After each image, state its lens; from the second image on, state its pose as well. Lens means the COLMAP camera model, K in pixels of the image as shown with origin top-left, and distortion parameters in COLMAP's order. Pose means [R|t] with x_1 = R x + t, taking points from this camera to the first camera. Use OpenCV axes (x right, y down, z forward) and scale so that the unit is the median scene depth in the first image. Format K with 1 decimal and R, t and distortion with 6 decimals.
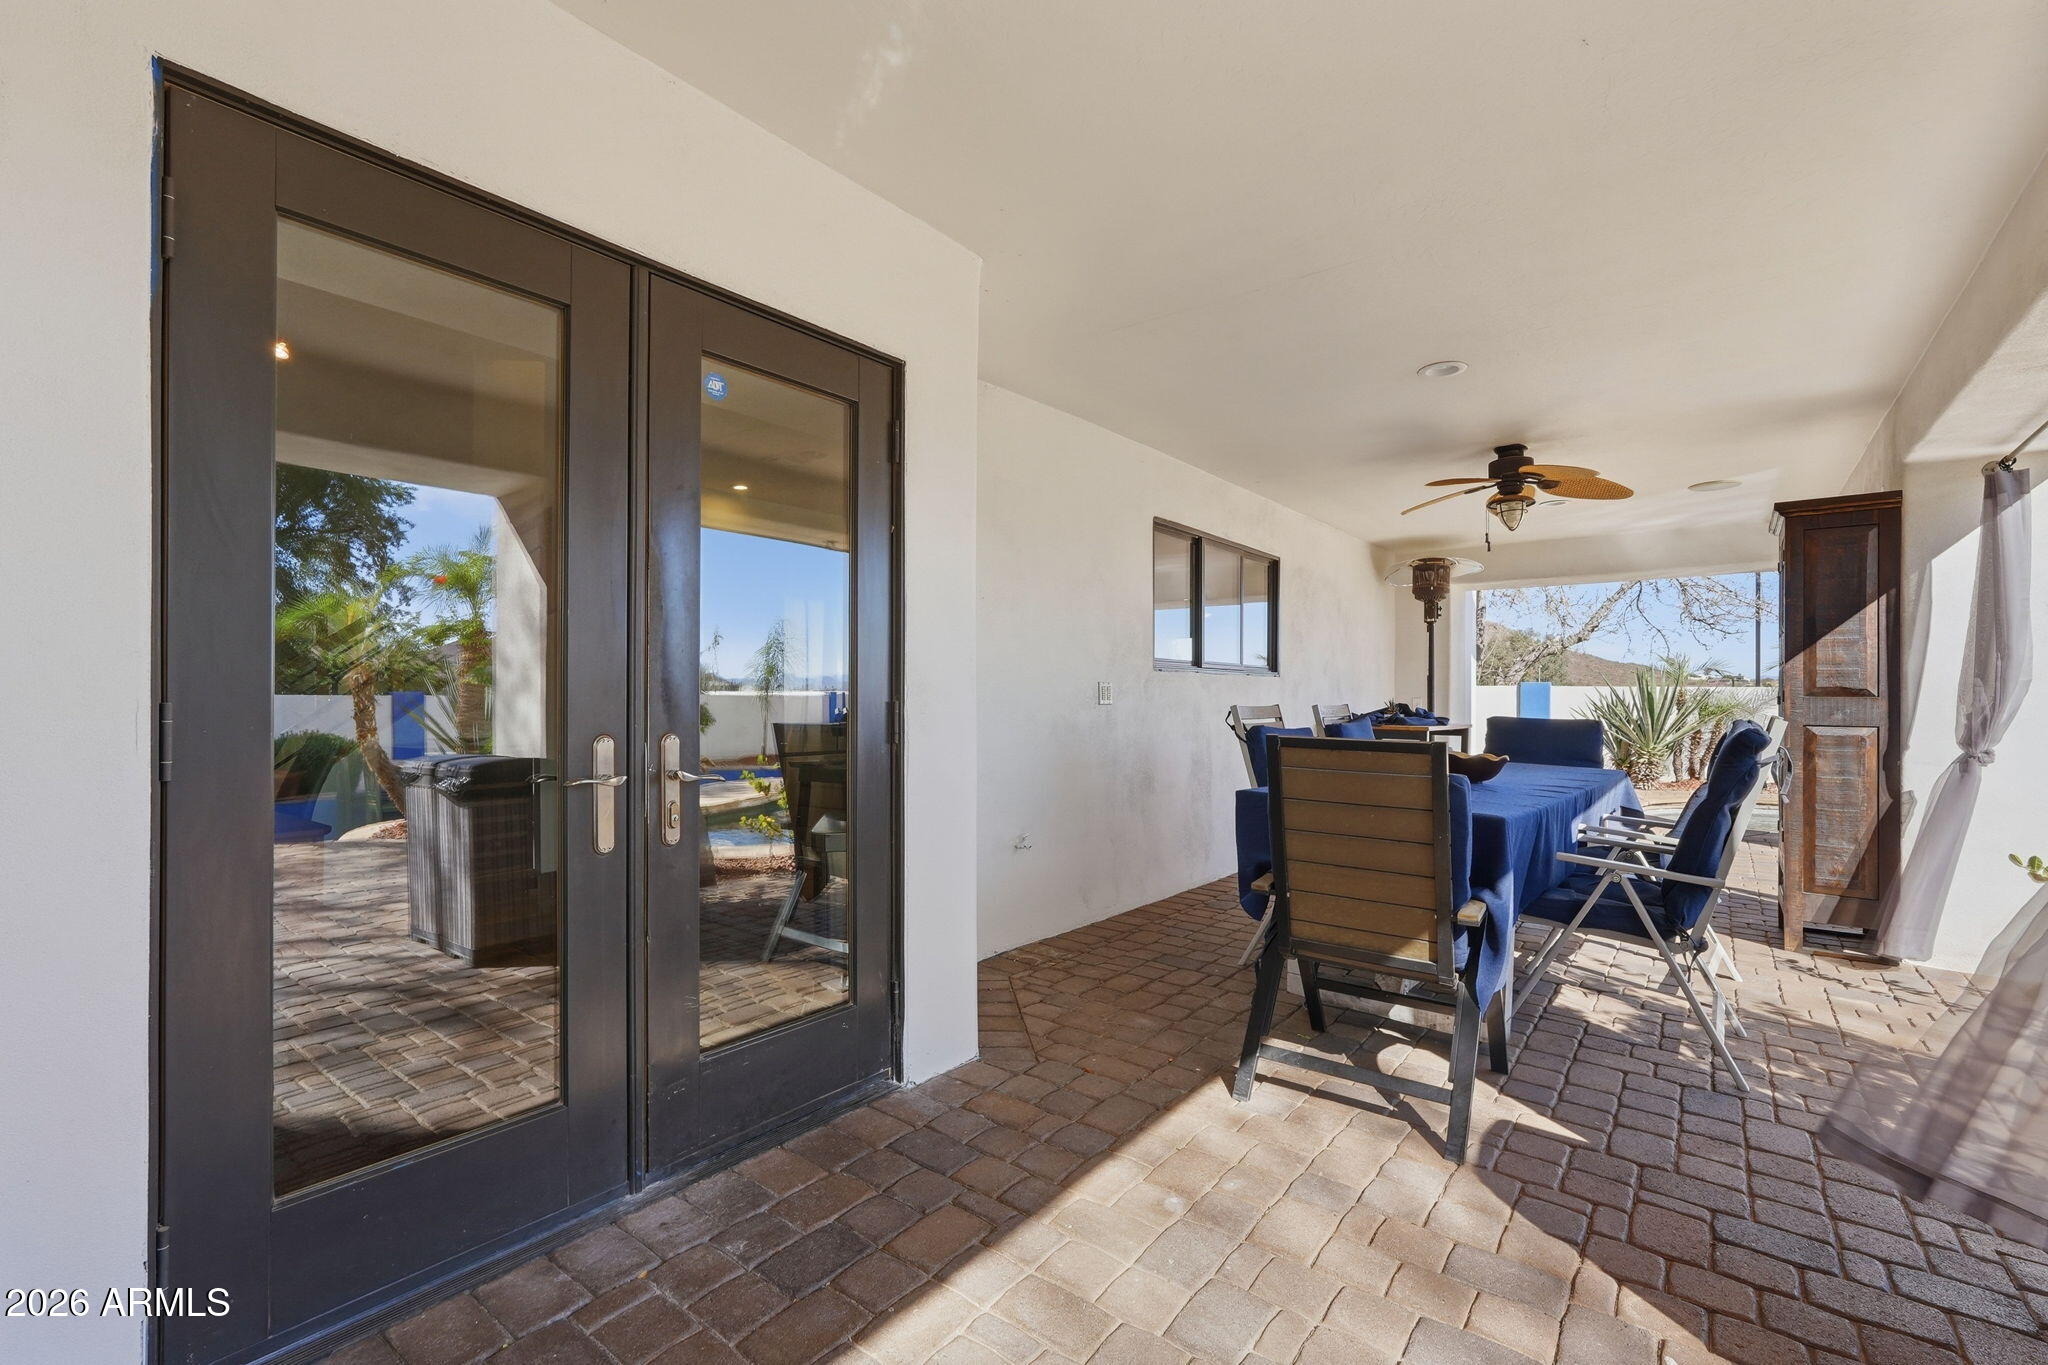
lens RADIAL K [[946.2, 0, 1024.0], [0, 946.2, 682.5], [0, 0, 1]] dist [-0.000901, -0.000140]
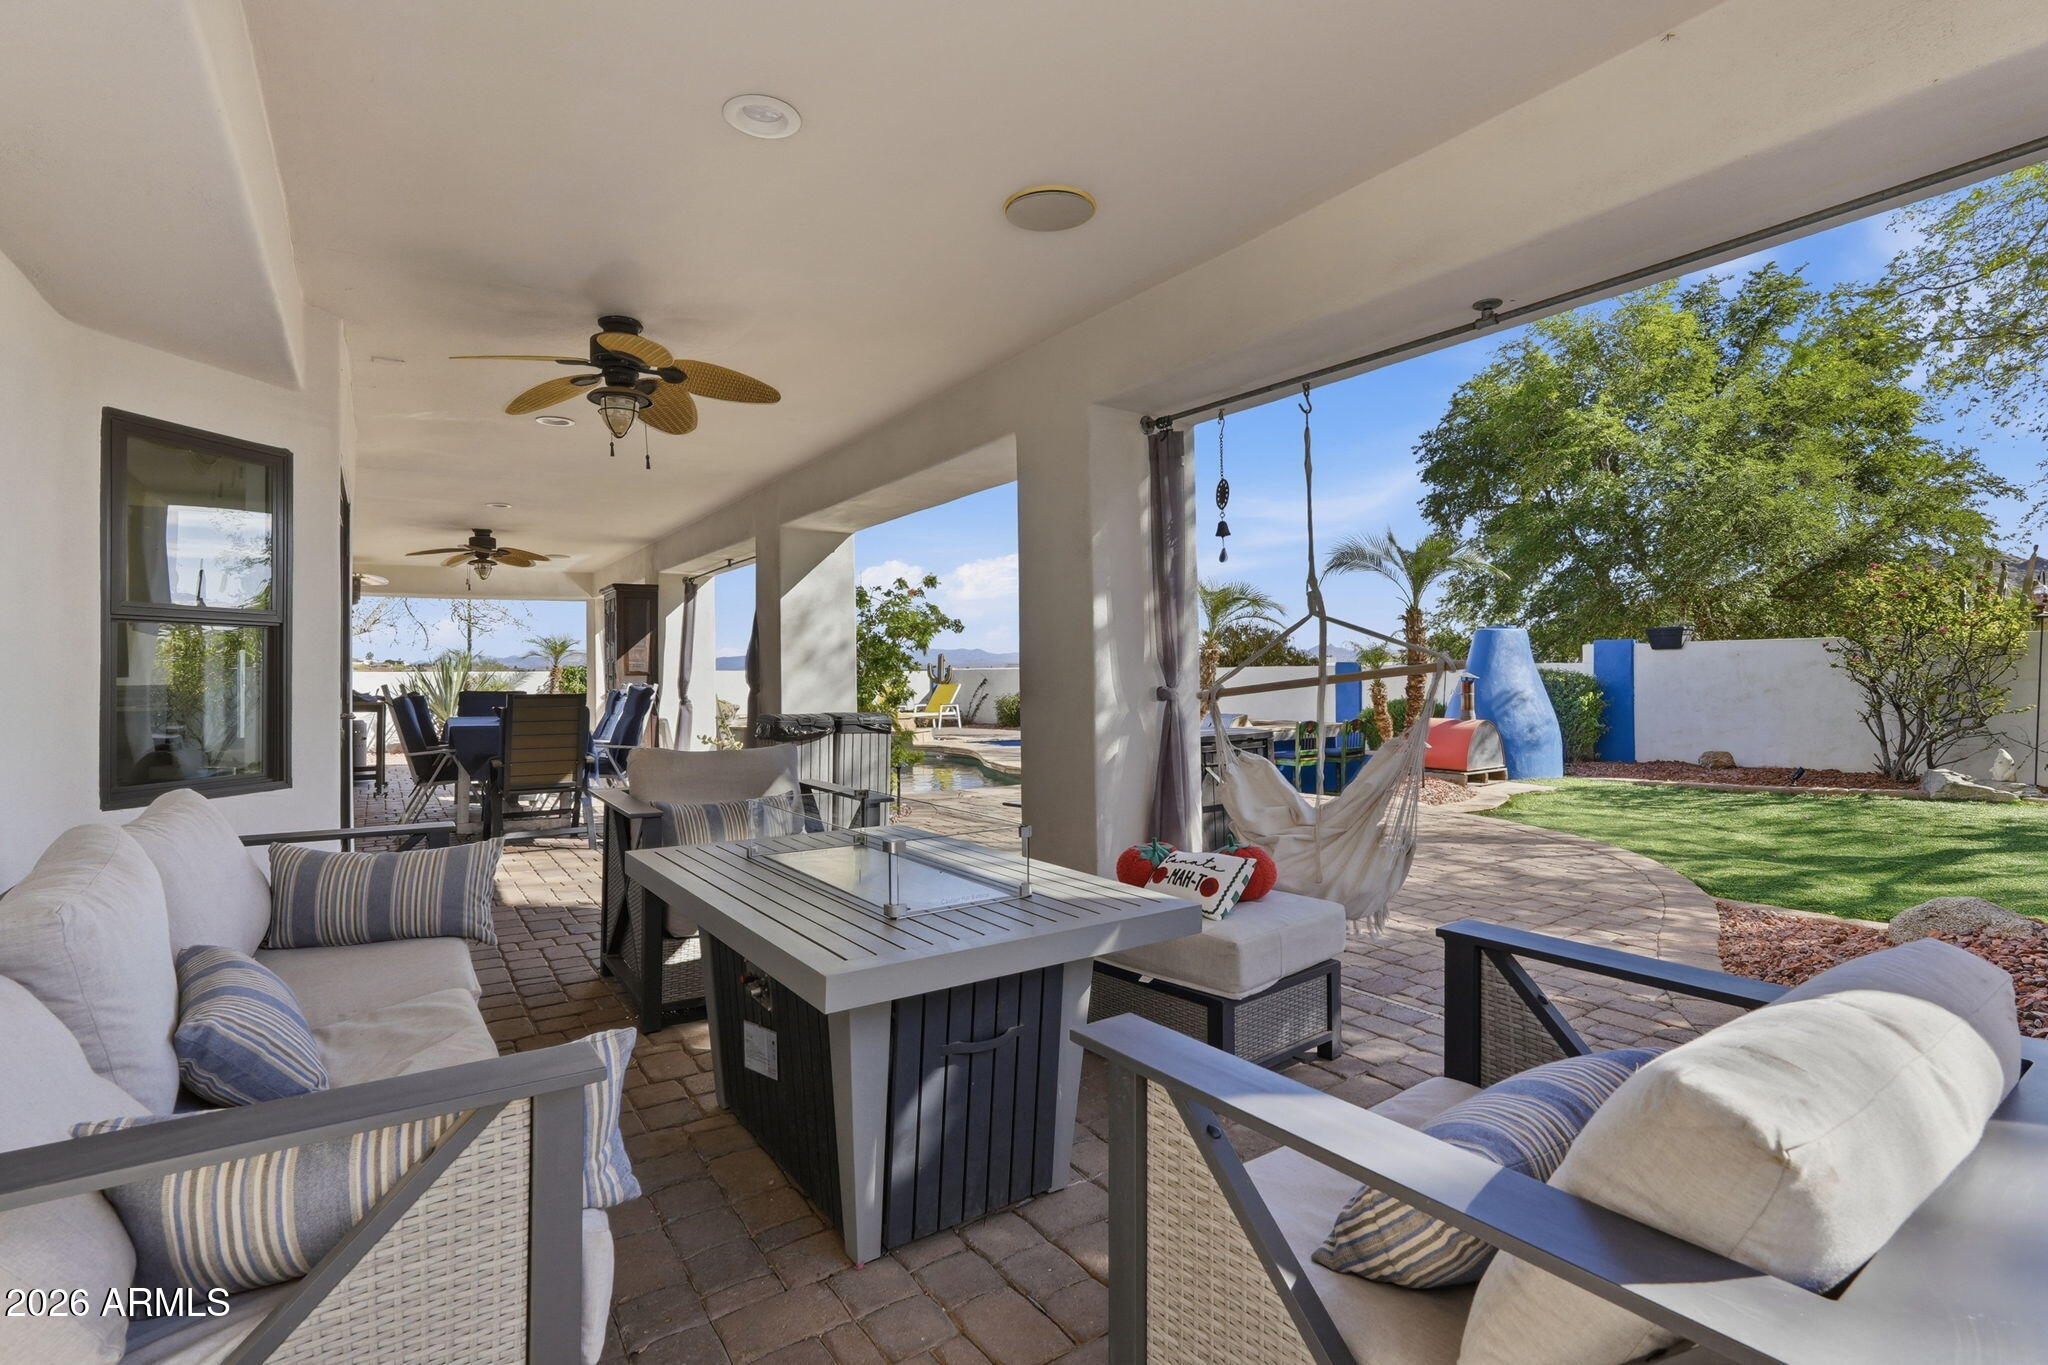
lens RADIAL K [[946.2, 0, 1024.0], [0, 946.2, 682.5], [0, 0, 1]] dist [-0.000901, -0.000140]
pose [[0.321847, -0.014042, 0.946688, -0.919289], [-0.001779, 0.999879, 0.015435, -0.004973], [-0.946790, -0.006652, 0.321783, -0.551672]]
